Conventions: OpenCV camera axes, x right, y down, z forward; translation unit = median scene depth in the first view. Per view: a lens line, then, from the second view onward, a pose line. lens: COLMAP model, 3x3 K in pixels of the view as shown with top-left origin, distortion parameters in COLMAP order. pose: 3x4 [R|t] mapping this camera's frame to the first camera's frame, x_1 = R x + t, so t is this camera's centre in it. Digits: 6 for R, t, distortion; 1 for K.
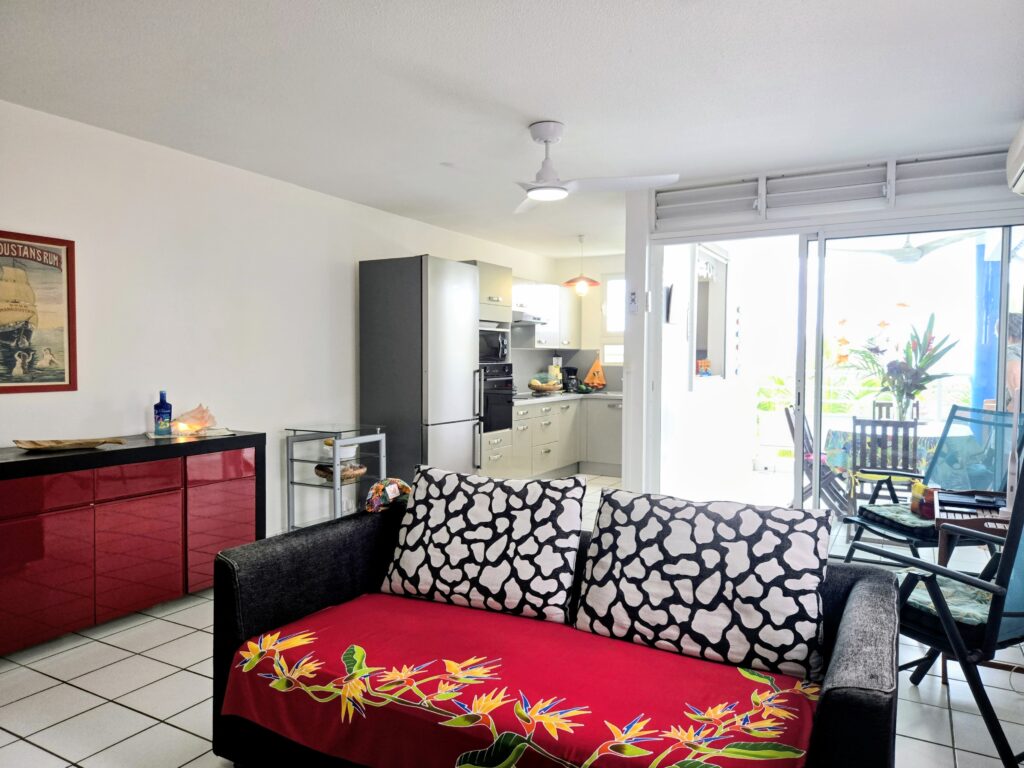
lens RADIAL K [[706.1, 0, 512.0], [0, 706.1, 384.0], [0, 0, 1]] dist [0.077070, -0.074921]
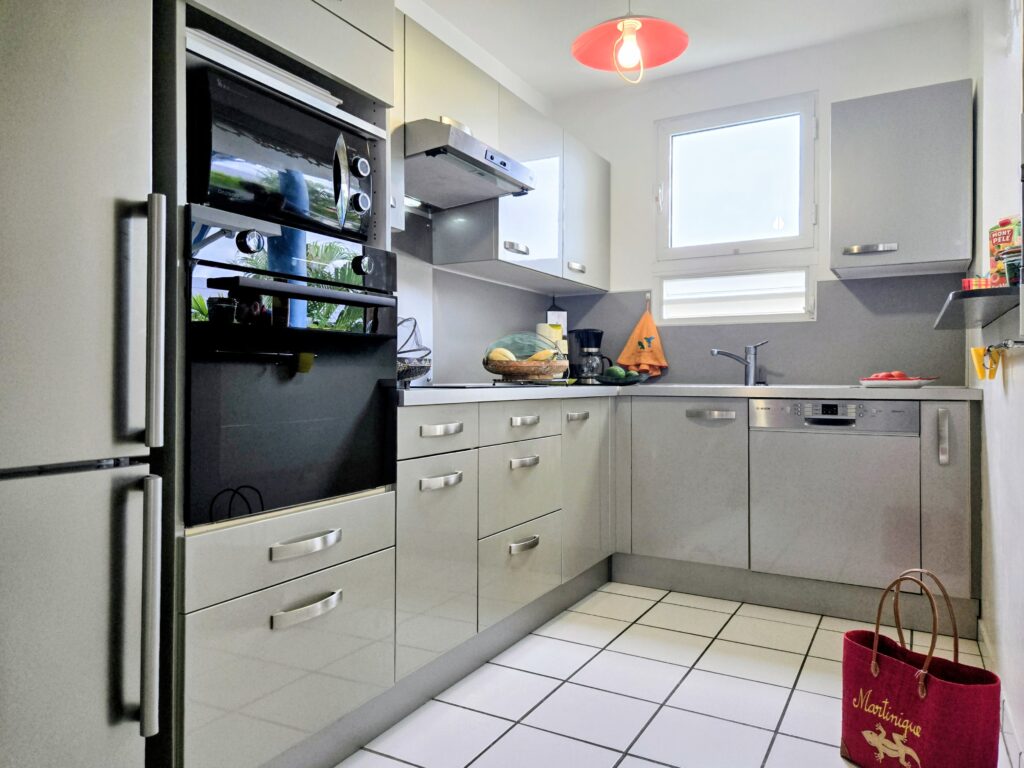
lens RADIAL K [[706.1, 0, 512.0], [0, 706.1, 384.0], [0, 0, 1]] dist [0.077070, -0.074921]
pose [[0.999997, 0.000900, 0.002112, 0.037214], [-0.000836, 0.999534, -0.030506, 0.025682], [-0.002139, 0.030504, 0.999532, 0.592787]]
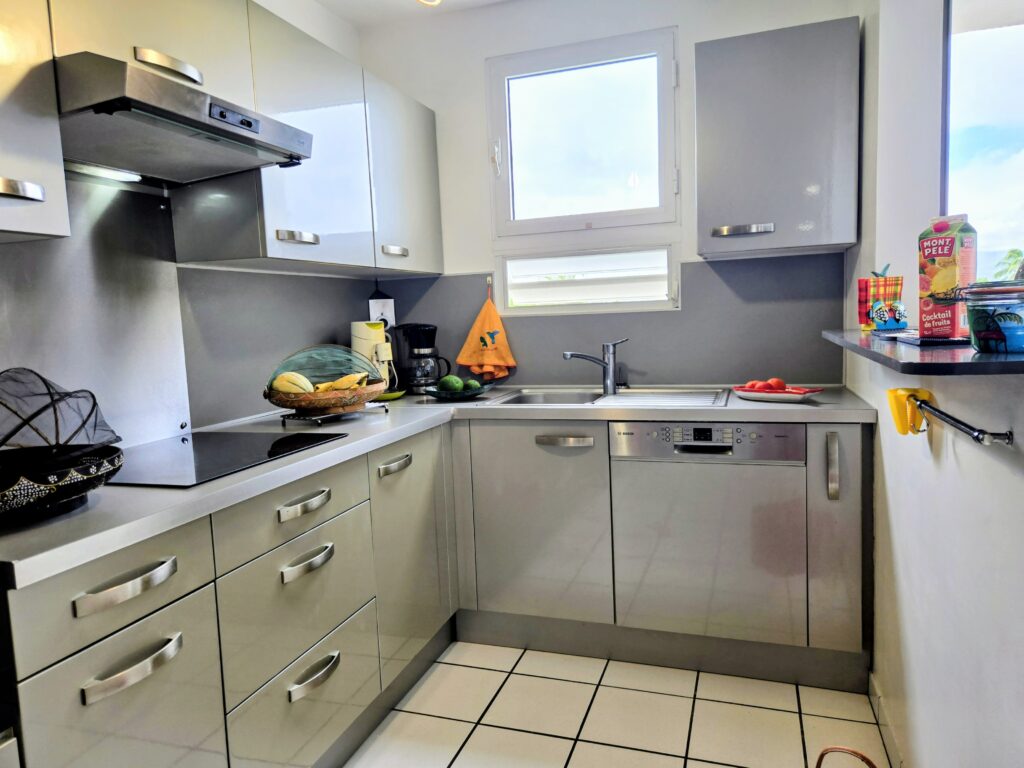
lens RADIAL K [[685.9, 0, 512.0], [0, 685.9, 384.0], [0, 0, 1]] dist [0.065879, -0.055145]
pose [[0.982151, -0.060660, 0.178044, 0.070387], [0.049147, 0.996448, 0.068382, -0.015808], [-0.181560, -0.058412, 0.981644, 0.686227]]
